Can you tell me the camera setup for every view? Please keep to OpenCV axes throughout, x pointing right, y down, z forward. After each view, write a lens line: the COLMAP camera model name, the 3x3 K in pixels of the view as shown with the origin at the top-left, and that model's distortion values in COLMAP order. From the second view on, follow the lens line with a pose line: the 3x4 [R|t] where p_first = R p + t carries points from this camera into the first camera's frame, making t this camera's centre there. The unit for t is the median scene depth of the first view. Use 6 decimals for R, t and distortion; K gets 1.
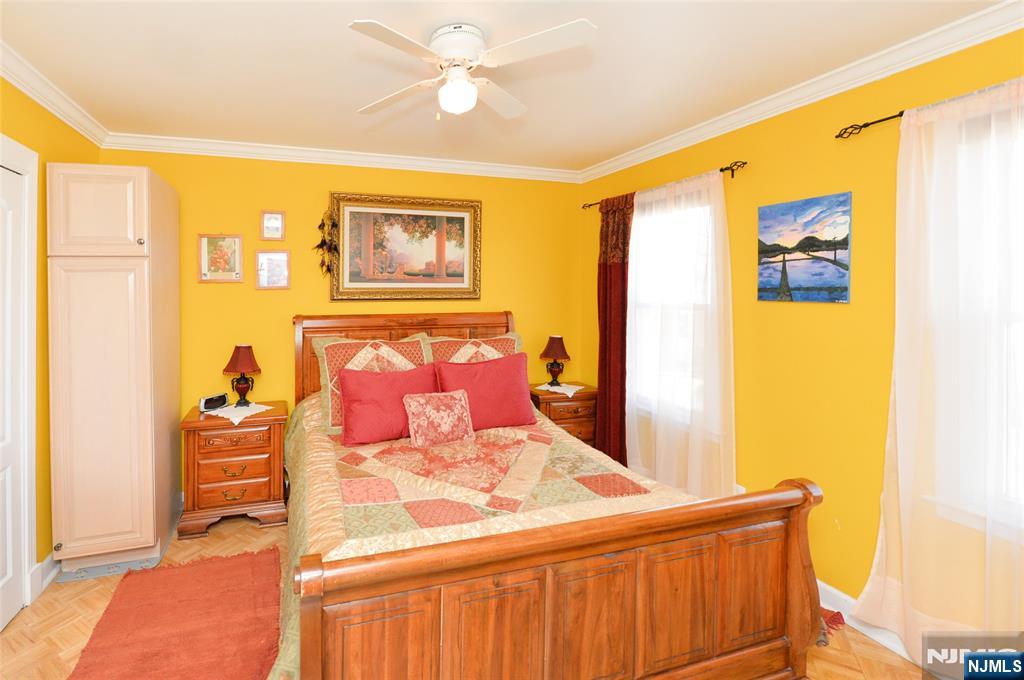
lens RADIAL K [[443.7, 0, 431.8], [0, 443.7, 295.4], [0, 0, 1]] dist [0.000431, -0.000118]
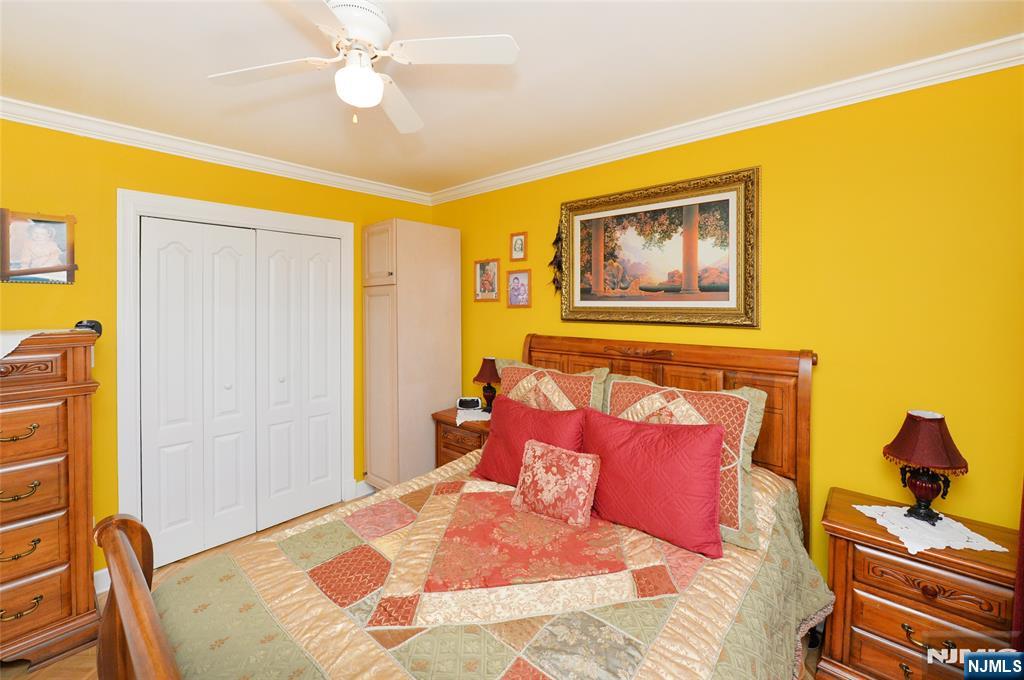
lens RADIAL K [[428.4, 0, 511.4], [0, 428.4, 305.4], [0, 0, 1]] dist [0.000440, -0.000029]
pose [[0.530035, 0.008834, -0.847930, 0.463172], [-0.006877, 0.999958, 0.006120, -0.023639], [0.847948, 0.002588, 0.530073, 0.421843]]
